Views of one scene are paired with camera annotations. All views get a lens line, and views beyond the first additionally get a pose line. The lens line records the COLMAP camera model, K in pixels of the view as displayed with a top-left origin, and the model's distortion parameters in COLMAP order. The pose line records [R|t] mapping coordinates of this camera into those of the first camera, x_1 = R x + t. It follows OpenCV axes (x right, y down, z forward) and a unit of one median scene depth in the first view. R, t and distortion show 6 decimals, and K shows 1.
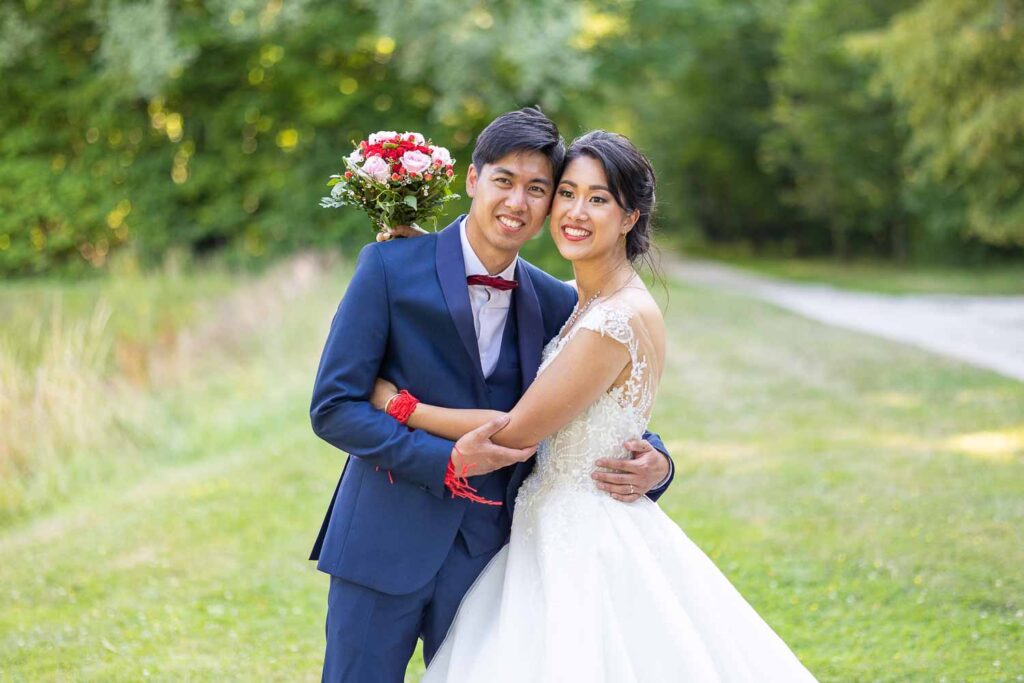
lens RADIAL K [[2877.4, 0, 512.0], [0, 2877.4, 341.5], [0, 0, 1]] dist [0.377566, 0.237571]
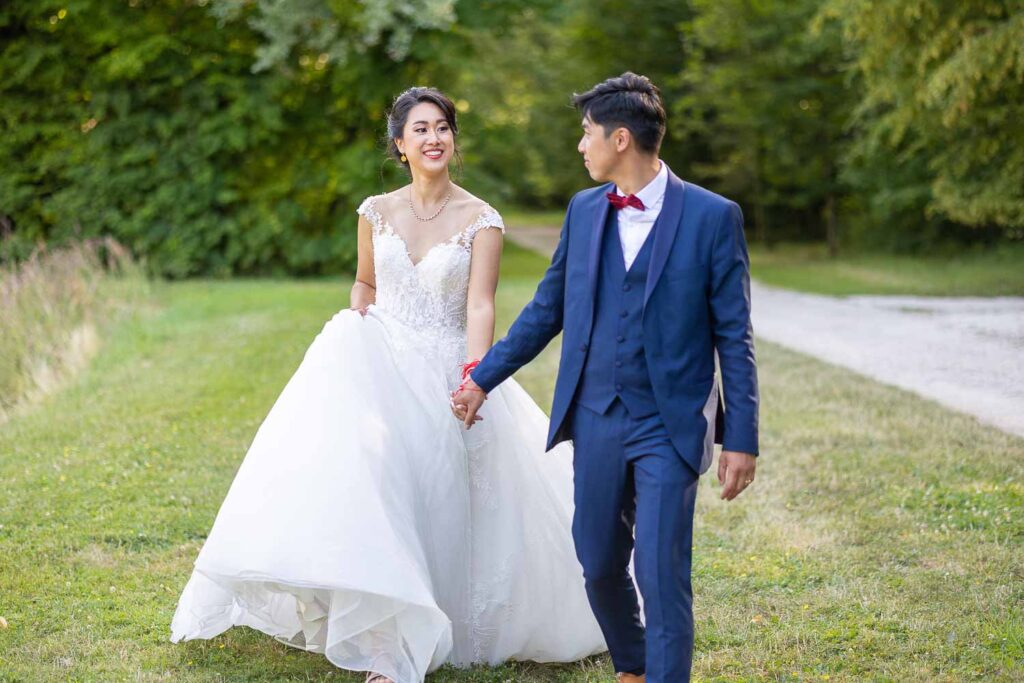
lens RADIAL K [[2877.4, 0, 512.0], [0, 2877.4, 341.5], [0, 0, 1]] dist [0.377566, 0.237571]
pose [[0.999552, -0.006928, 0.029108, 0.018784], [0.006674, 0.999939, 0.008828, -0.009915], [-0.029167, -0.008630, 0.999537, 0.207158]]
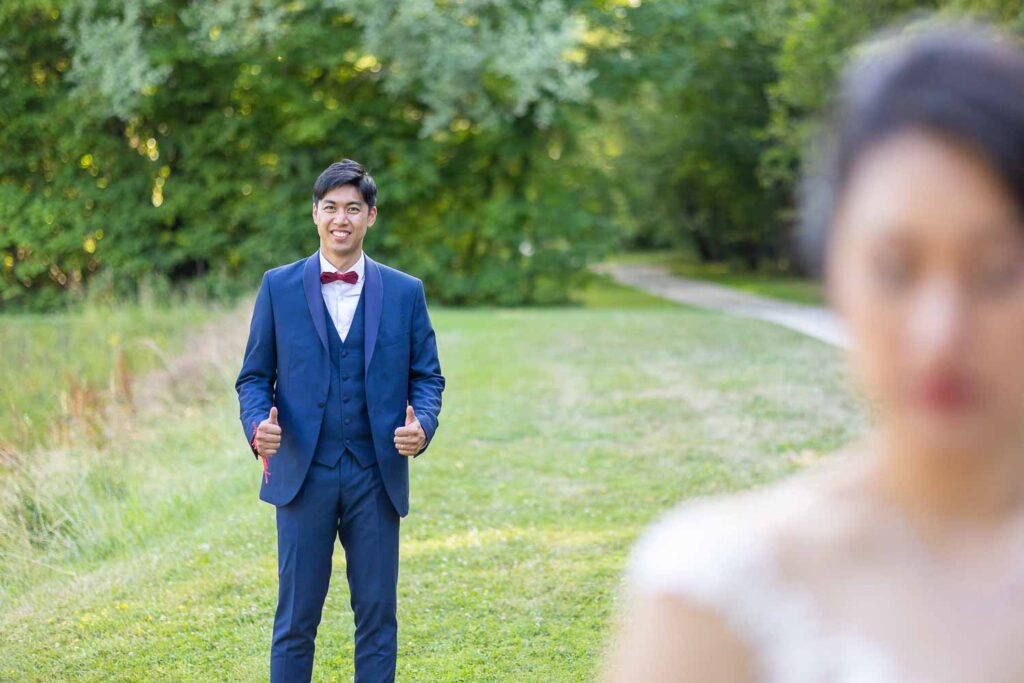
lens RADIAL K [[2920.2, 0, 512.0], [0, 2920.2, 341.5], [0, 0, 1]] dist [-0.045065, 0.330601]
pose [[0.999941, -0.009841, 0.004621, -0.002595], [0.009872, 0.999927, -0.006945, -0.003047], [-0.004553, 0.006991, 0.999965, 0.043589]]
